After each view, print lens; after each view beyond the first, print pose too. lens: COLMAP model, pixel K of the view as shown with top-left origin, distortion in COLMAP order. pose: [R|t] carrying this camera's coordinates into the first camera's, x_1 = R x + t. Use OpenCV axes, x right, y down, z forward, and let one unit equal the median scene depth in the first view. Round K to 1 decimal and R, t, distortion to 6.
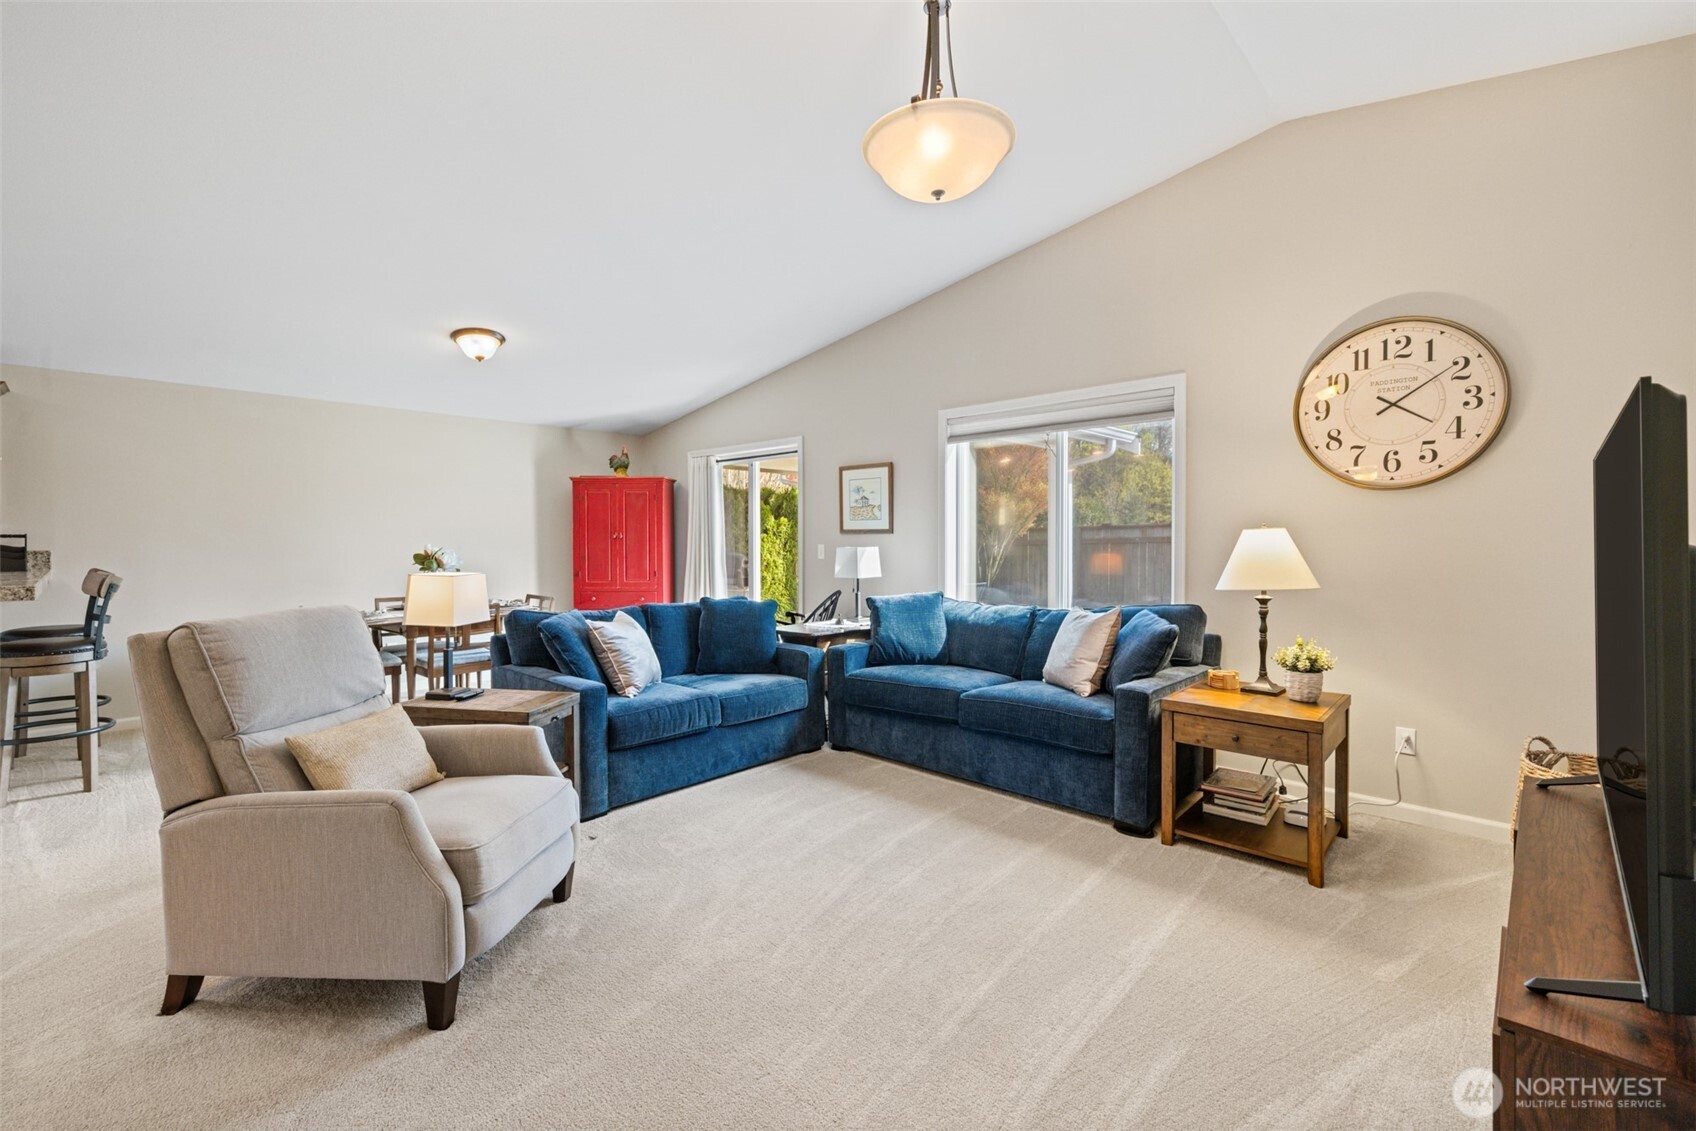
lens RADIAL K [[731.8, 0, 822.5], [0, 731.8, 552.3], [0, 0, 1]] dist [0.003618, 0.000680]
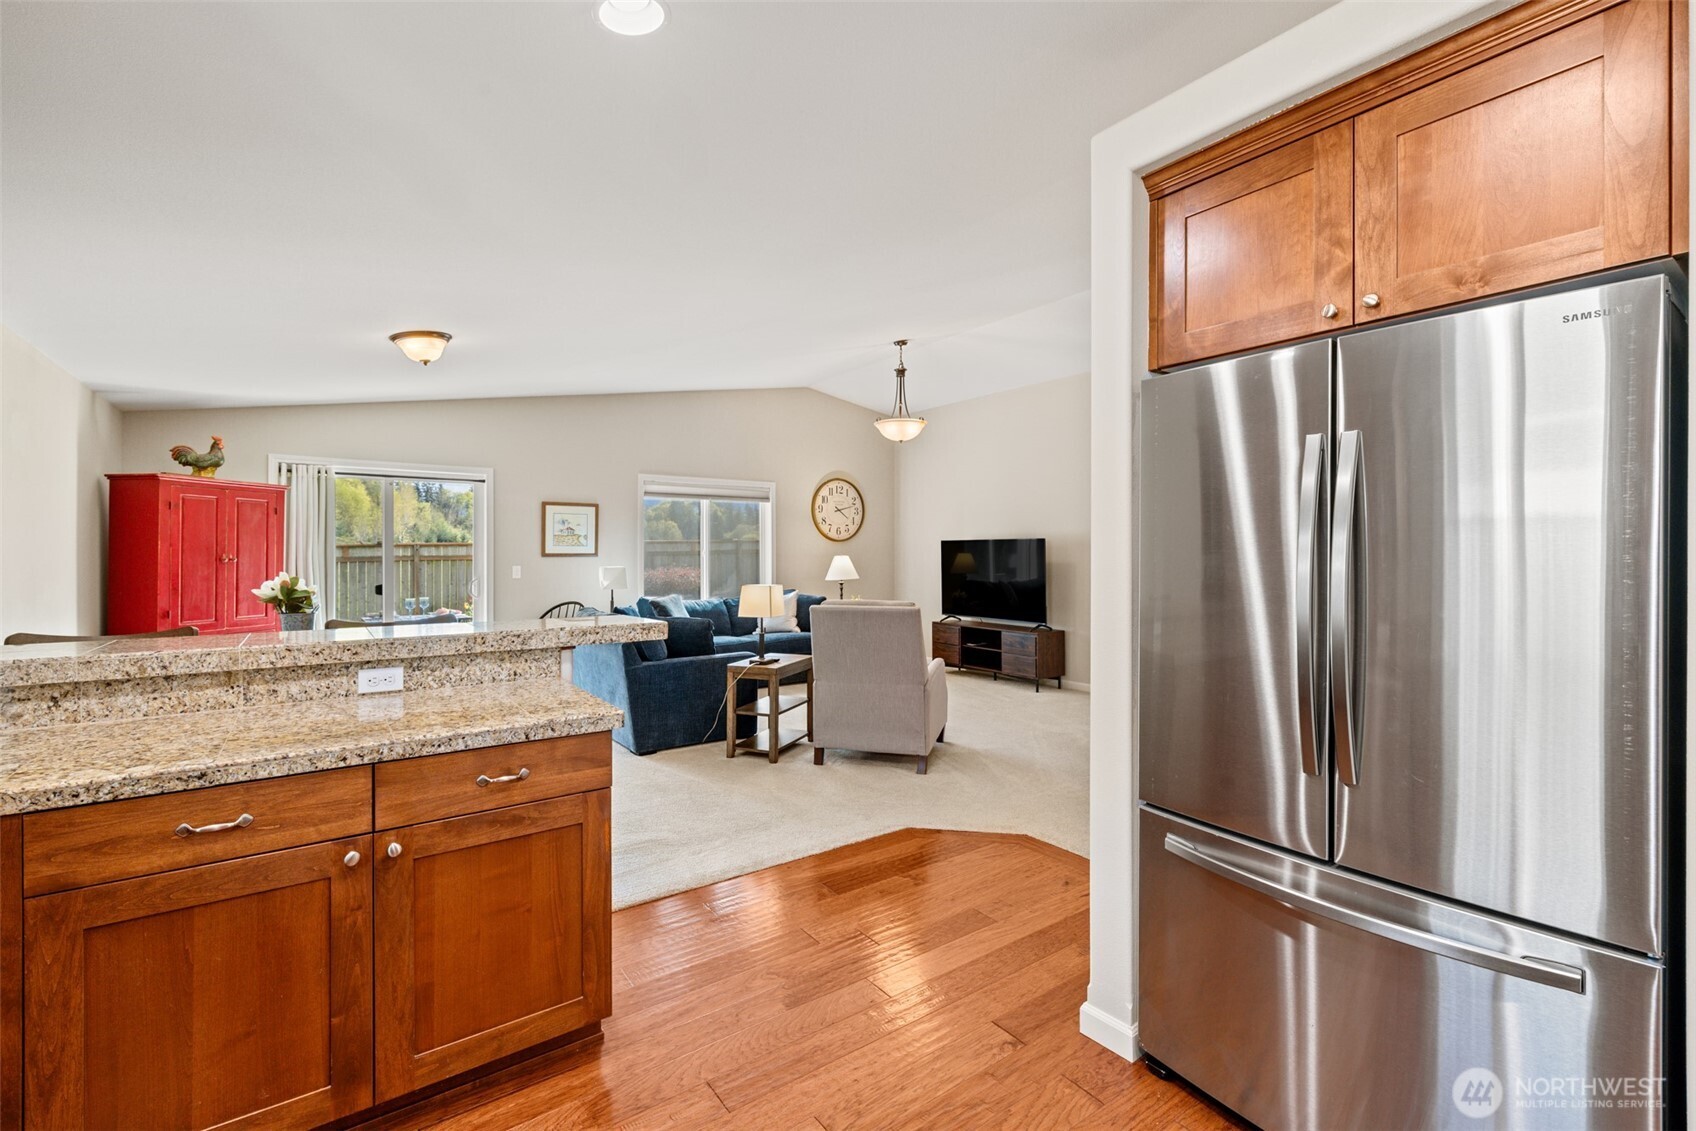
lens RADIAL K [[731.8, 0, 845.0], [0, 731.8, 552.5], [0, 0, 1]] dist [0.003618, 0.000680]
pose [[0.167619, 0.004017, 0.985844, -1.569459], [0.017852, 0.999815, -0.007109, -0.021244], [-0.985690, 0.018791, 0.167517, 0.438936]]
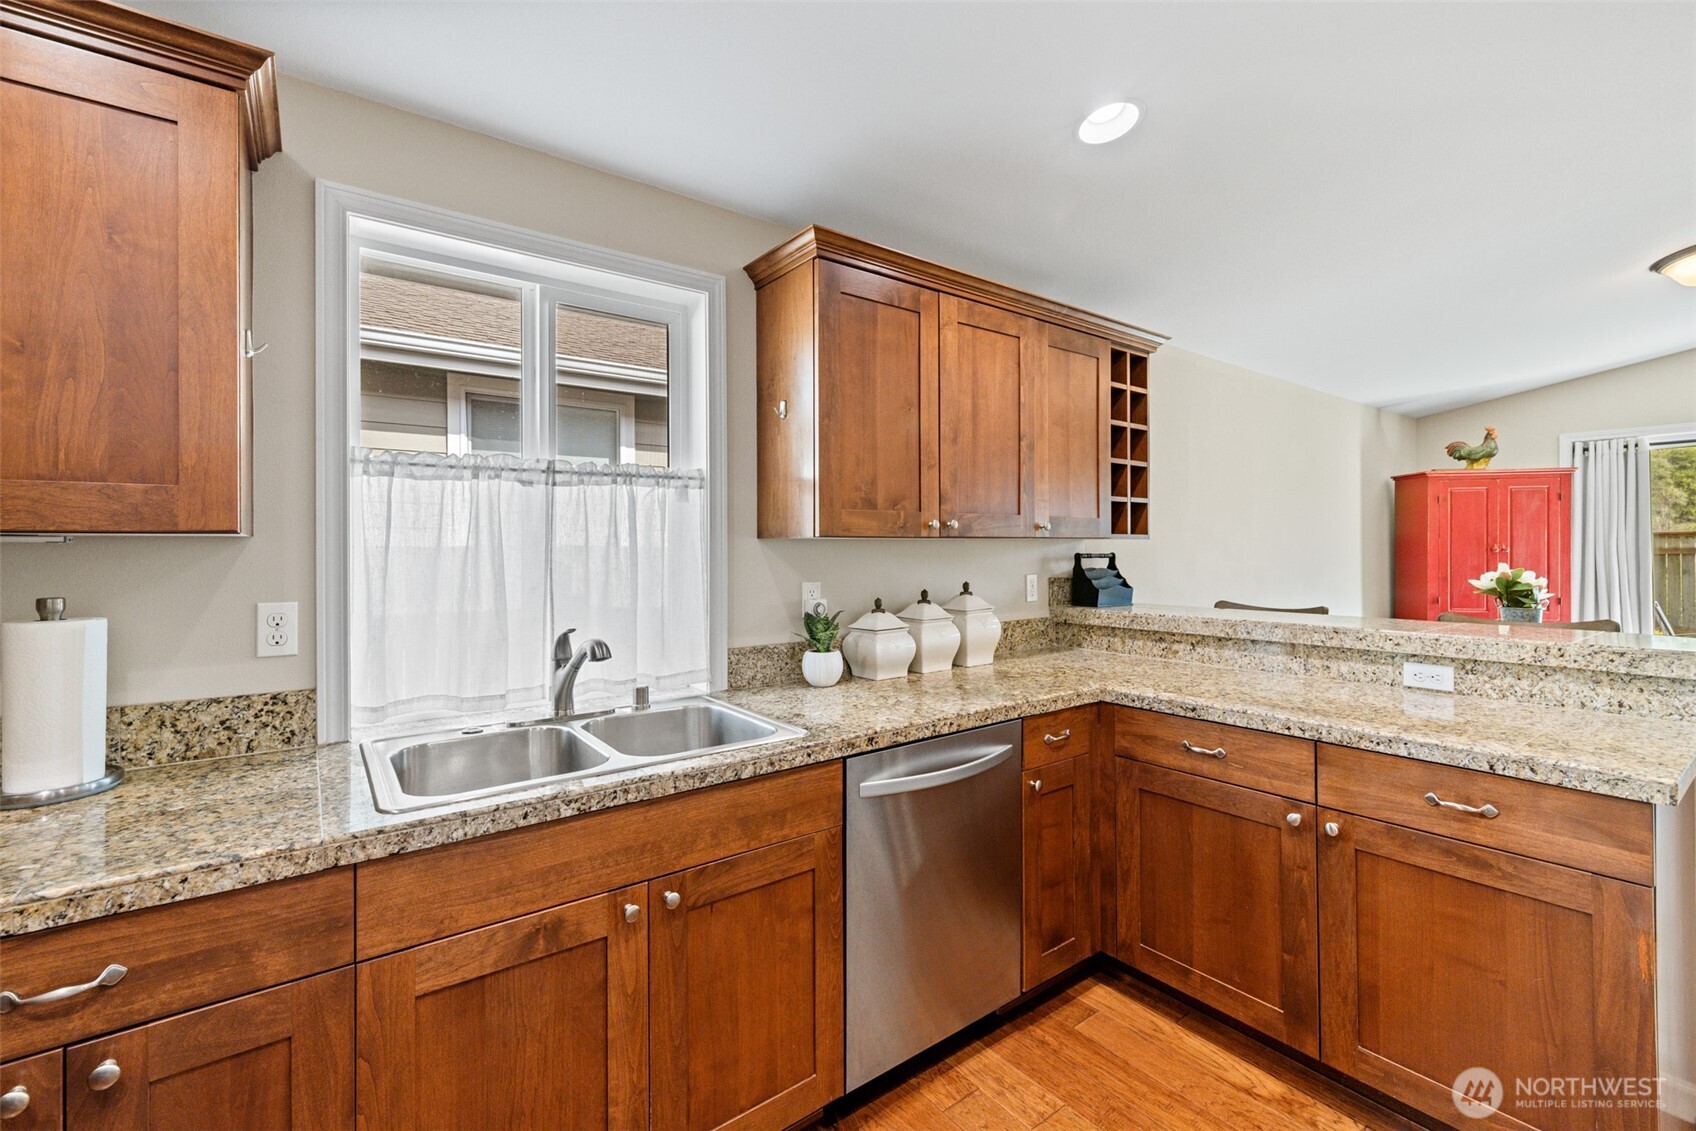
lens RADIAL K [[731.8, 0, 830.8], [0, 731.8, 545.6], [0, 0, 1]] dist [0.003618, 0.000680]
pose [[0.987167, -0.005630, -0.159592, -1.421959], [0.002100, 0.999750, -0.022279, -0.018802], [0.159678, 0.021658, 0.986932, 0.282818]]
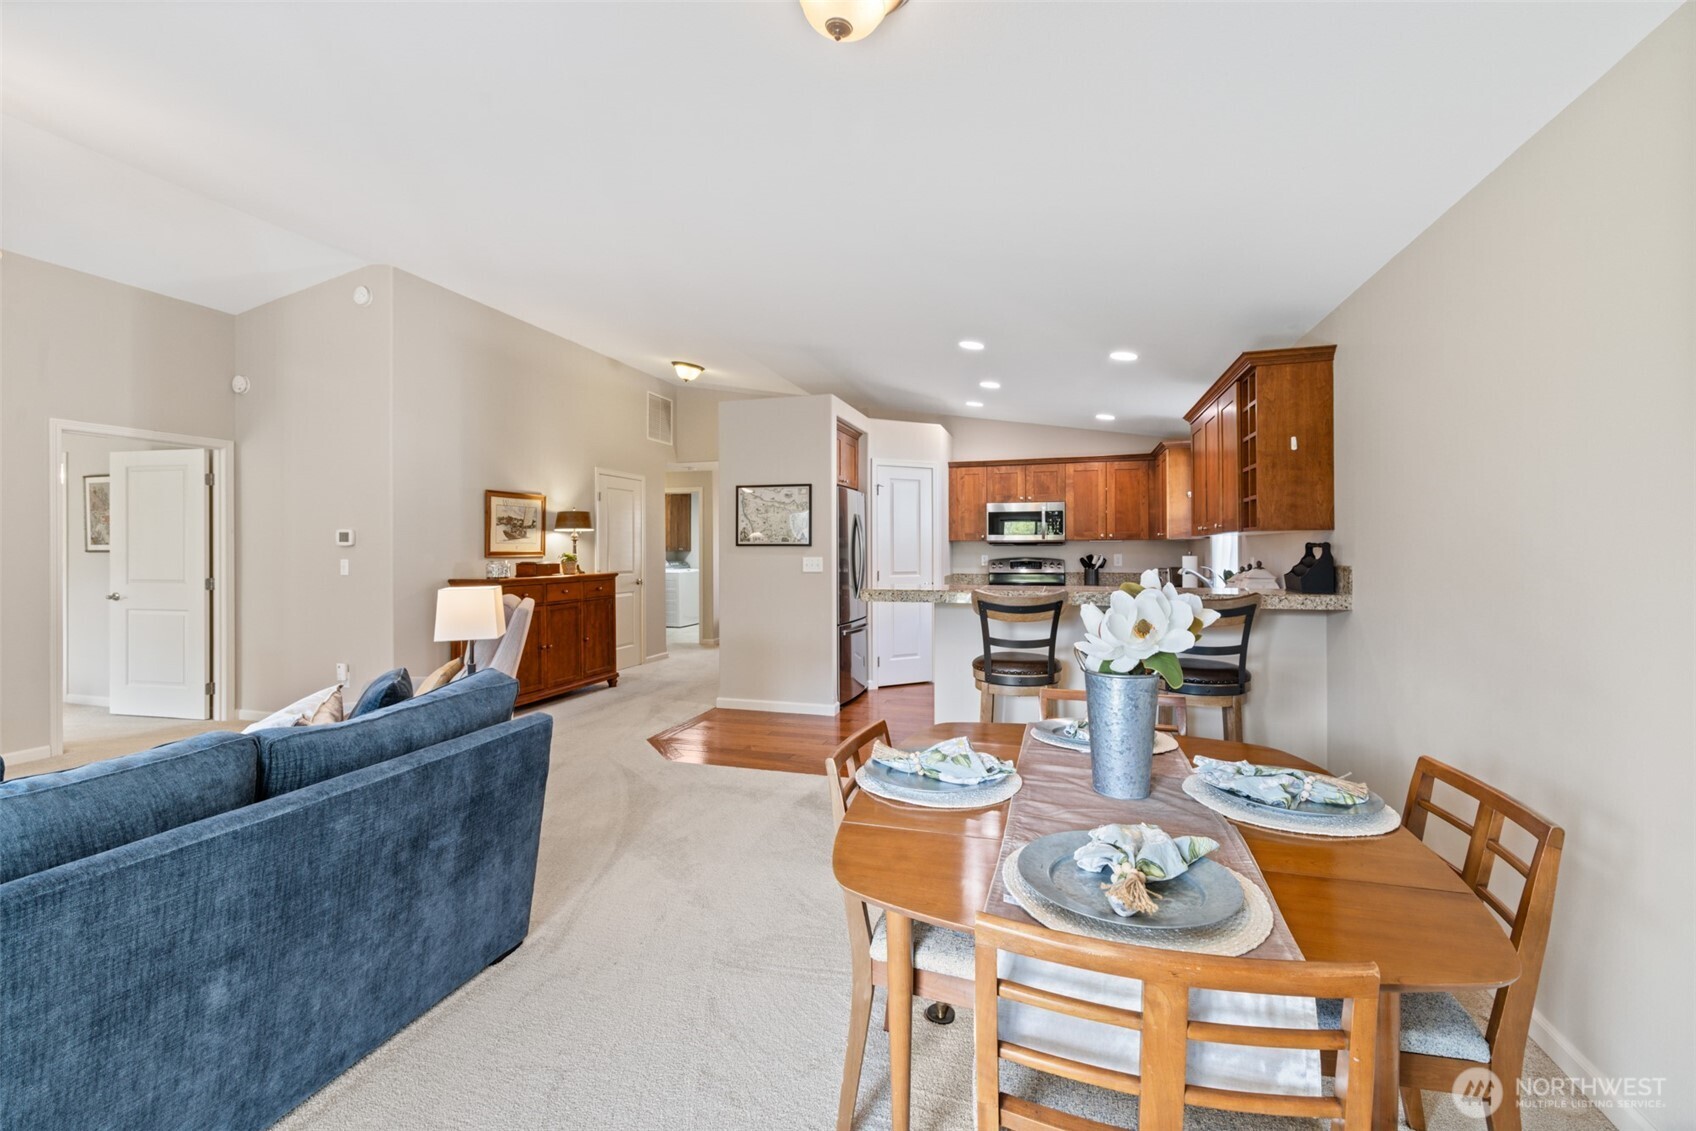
lens RADIAL K [[731.8, 0, 848.4], [0, 731.8, 530.0], [0, 0, 1]] dist [0.003618, 0.000680]
pose [[-0.886957, -0.007582, -0.461790, -0.400126], [-0.003316, 0.999944, -0.010050, -0.032481], [0.461841, -0.007383, -0.886932, 1.638004]]
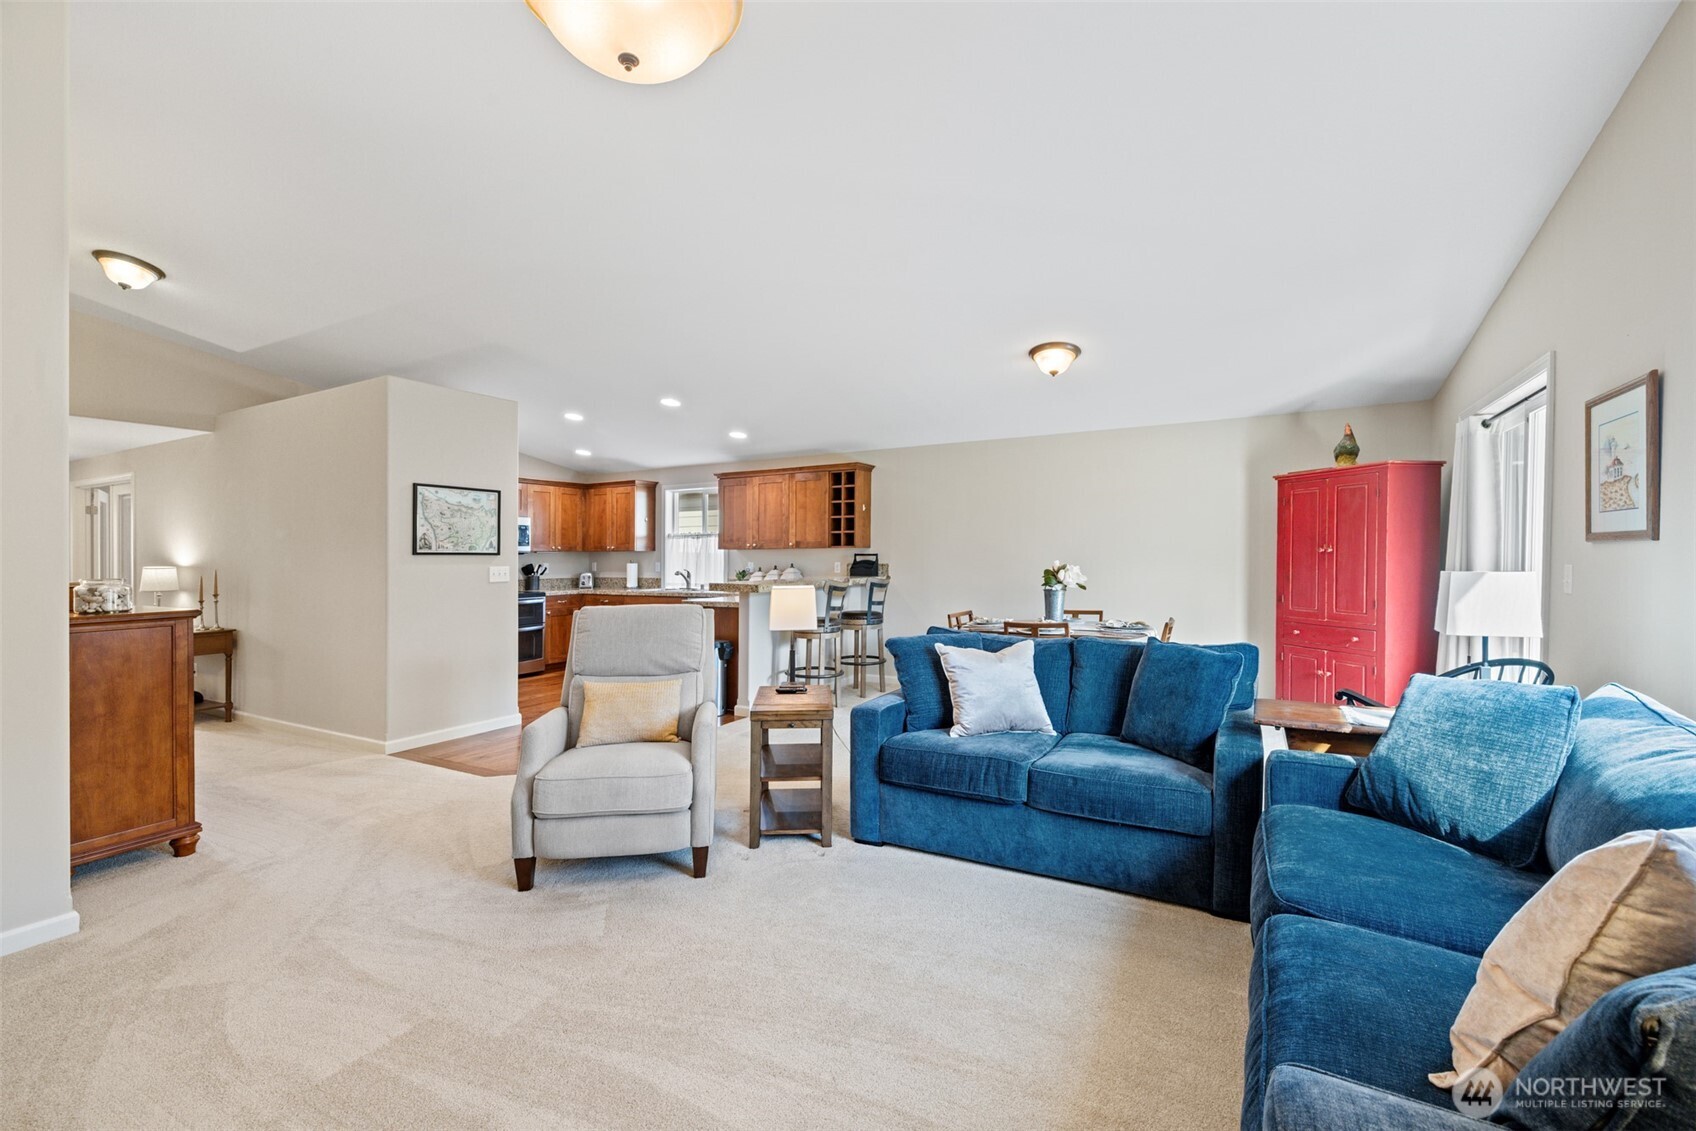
lens RADIAL K [[731.8, 0, 849.0], [0, 731.8, 558.3], [0, 0, 1]] dist [0.003618, 0.000680]
pose [[0.265407, 0.002187, -0.964134, 0.517200], [-0.009396, 0.999956, -0.000318, -0.014838], [0.964091, 0.009143, 0.265416, 0.592592]]
